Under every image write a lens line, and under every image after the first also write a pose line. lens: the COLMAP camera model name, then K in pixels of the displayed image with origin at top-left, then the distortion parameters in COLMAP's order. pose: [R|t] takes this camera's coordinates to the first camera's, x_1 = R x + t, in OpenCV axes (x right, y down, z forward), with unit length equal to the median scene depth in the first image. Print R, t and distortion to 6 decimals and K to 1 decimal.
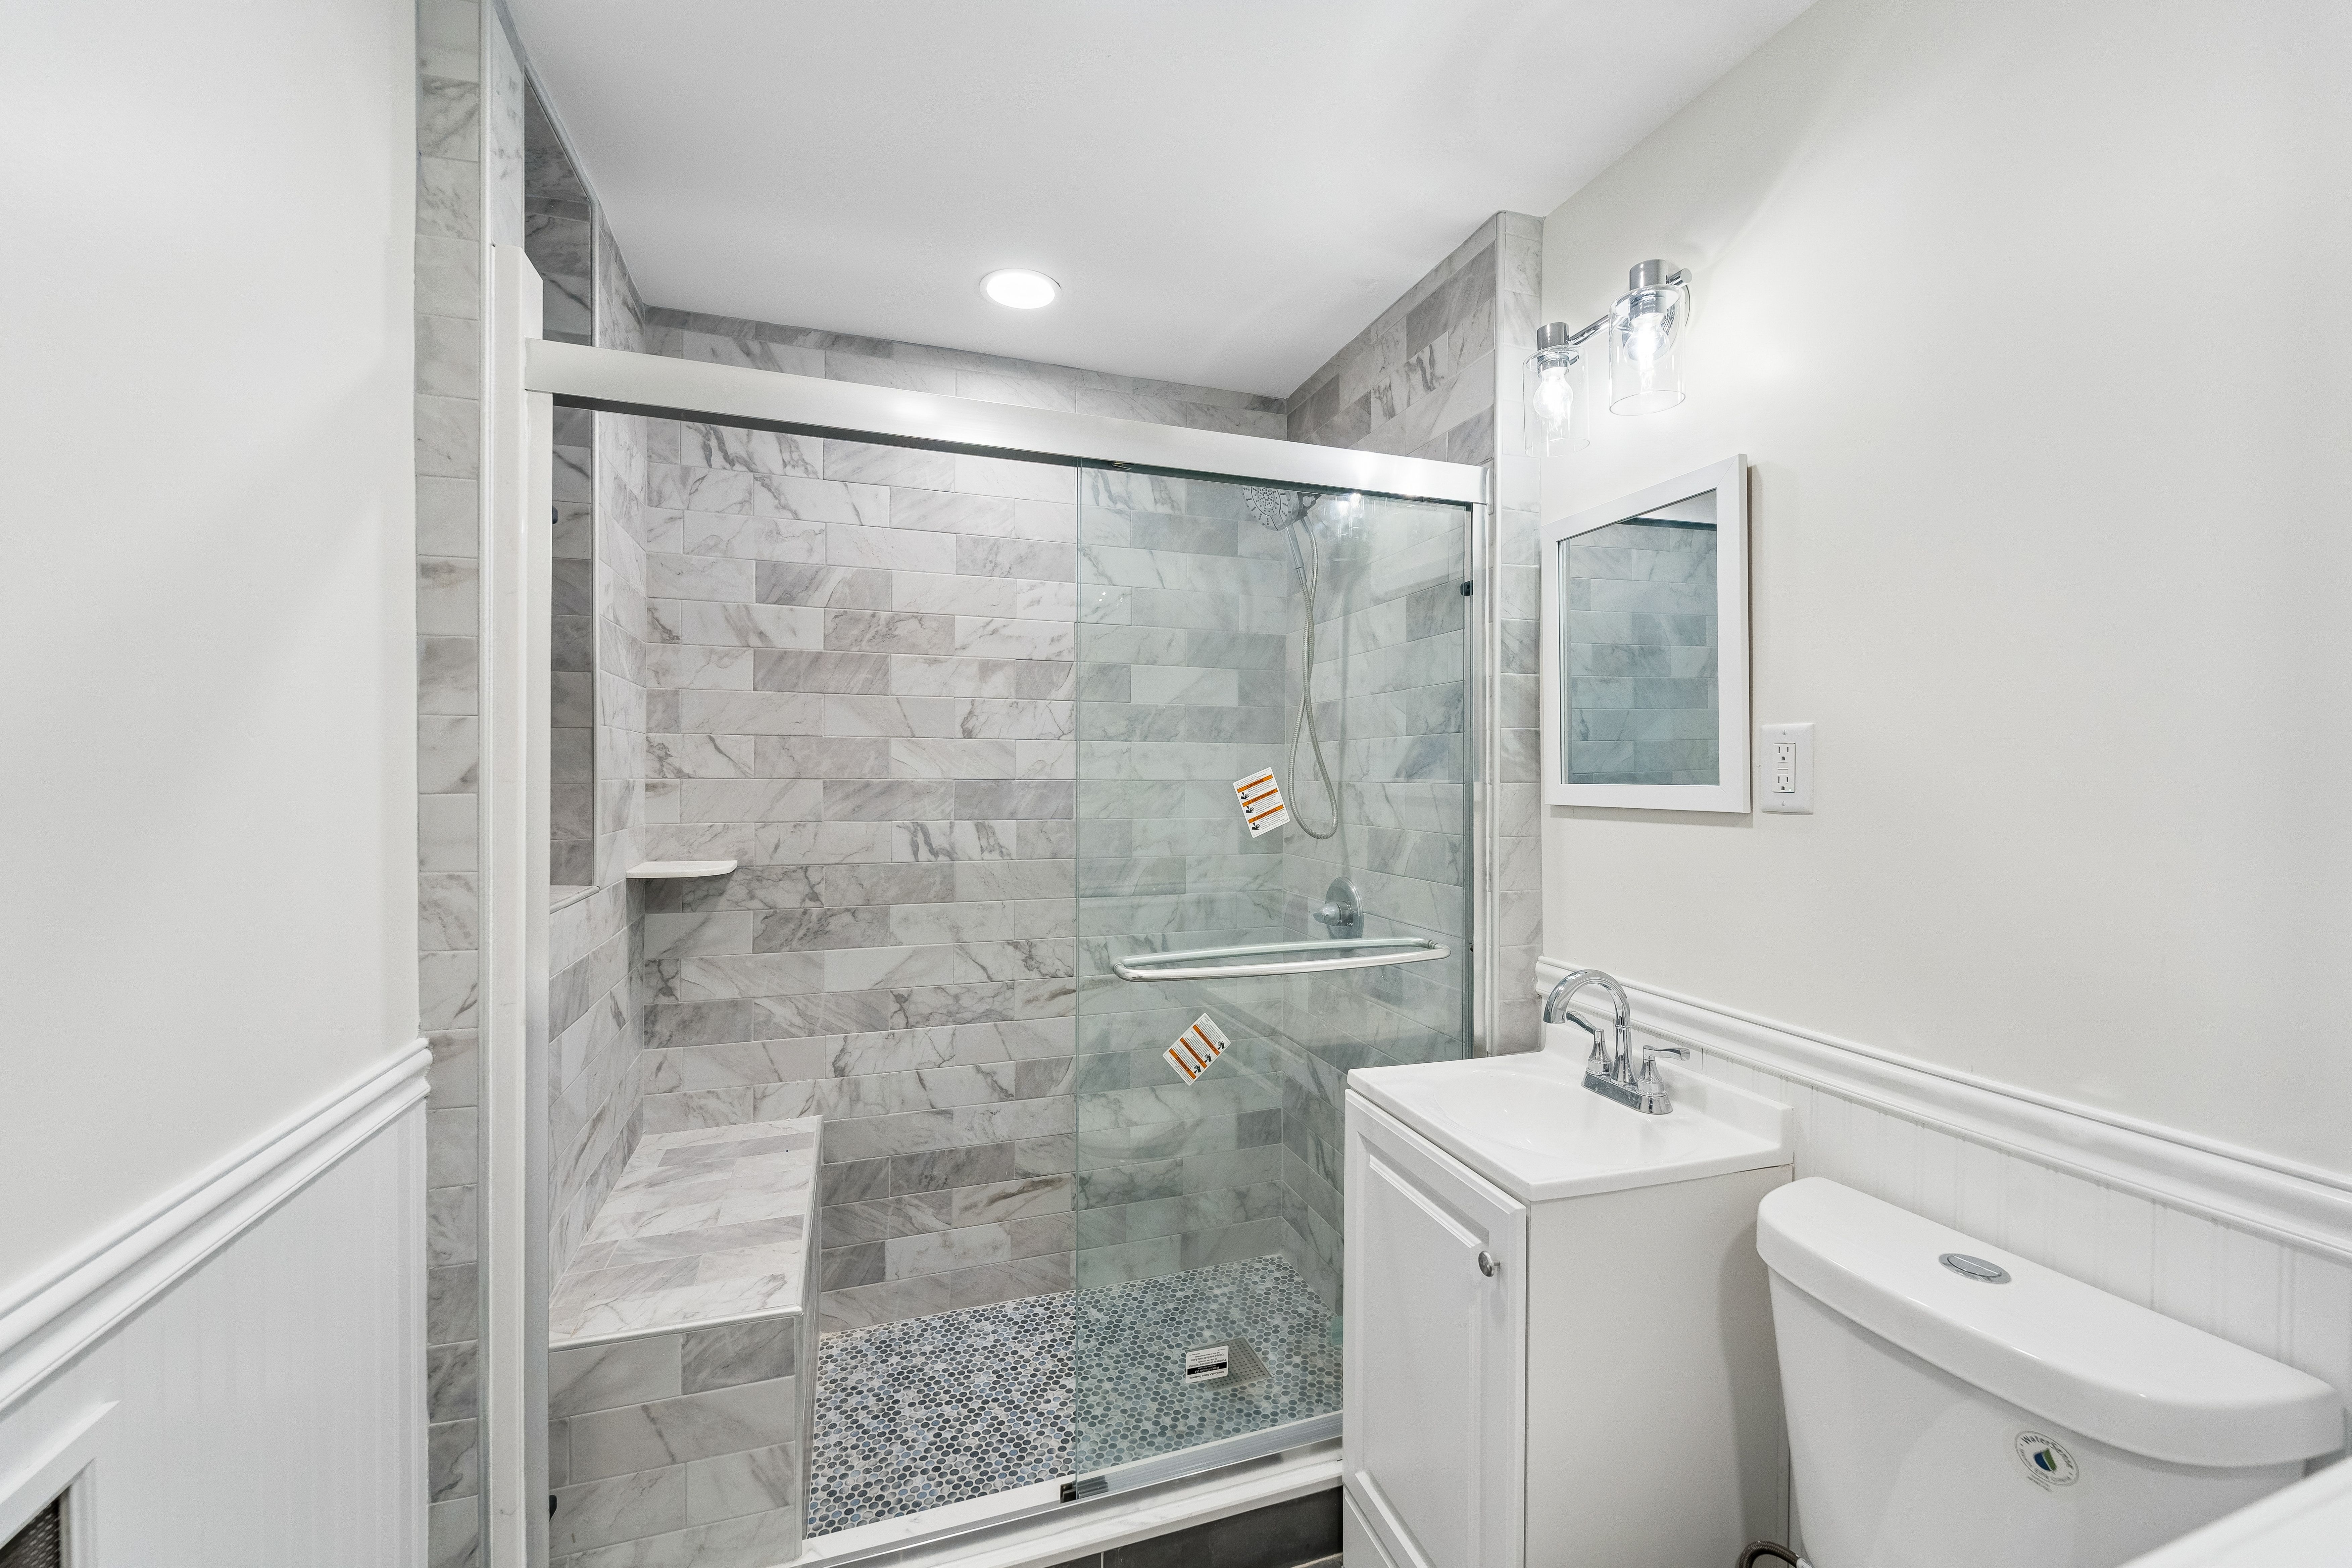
lens RADIAL K [[951.4, 0, 1161.6], [0, 951.4, 773.7], [0, 0, 1]] dist [0.000757, -0.000511]
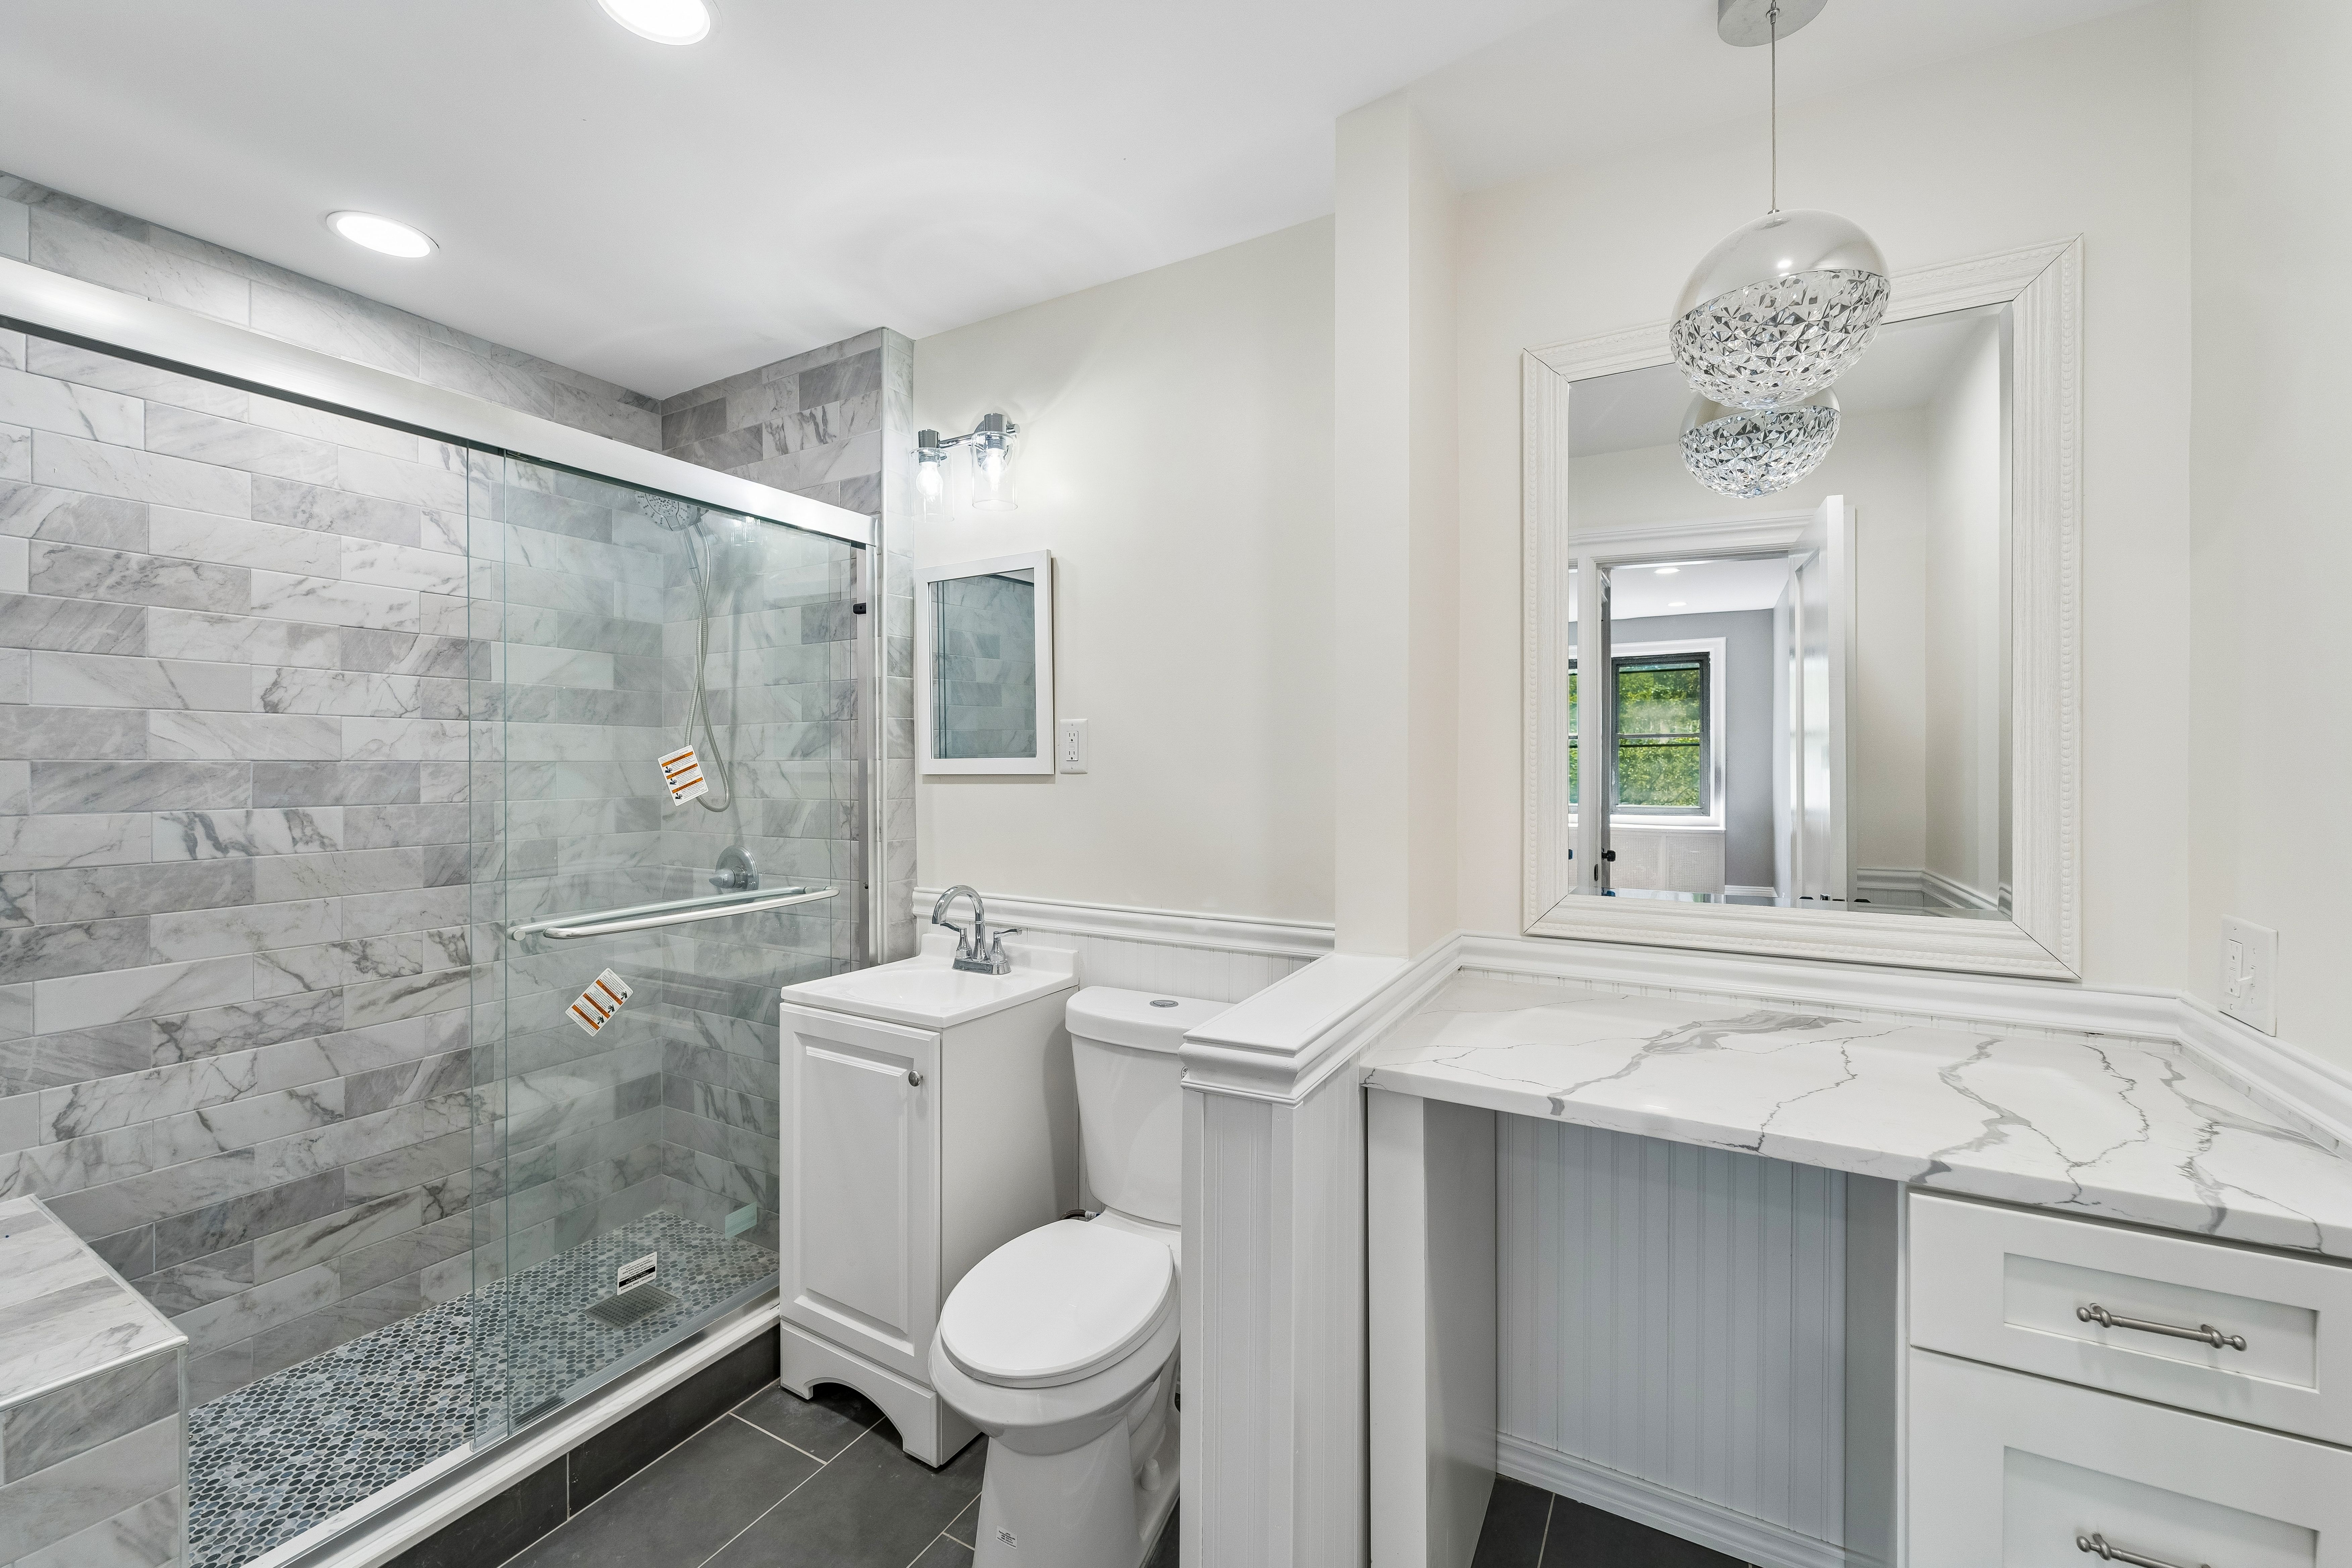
lens RADIAL K [[951.4, 0, 1161.6], [0, 951.4, 773.7], [0, 0, 1]] dist [0.000757, -0.000511]
pose [[0.752162, -0.012677, 0.658856, -0.175539], [0.005725, 0.999903, 0.012703, 0.012138], [-0.658953, -0.005783, 0.752161, -0.189737]]
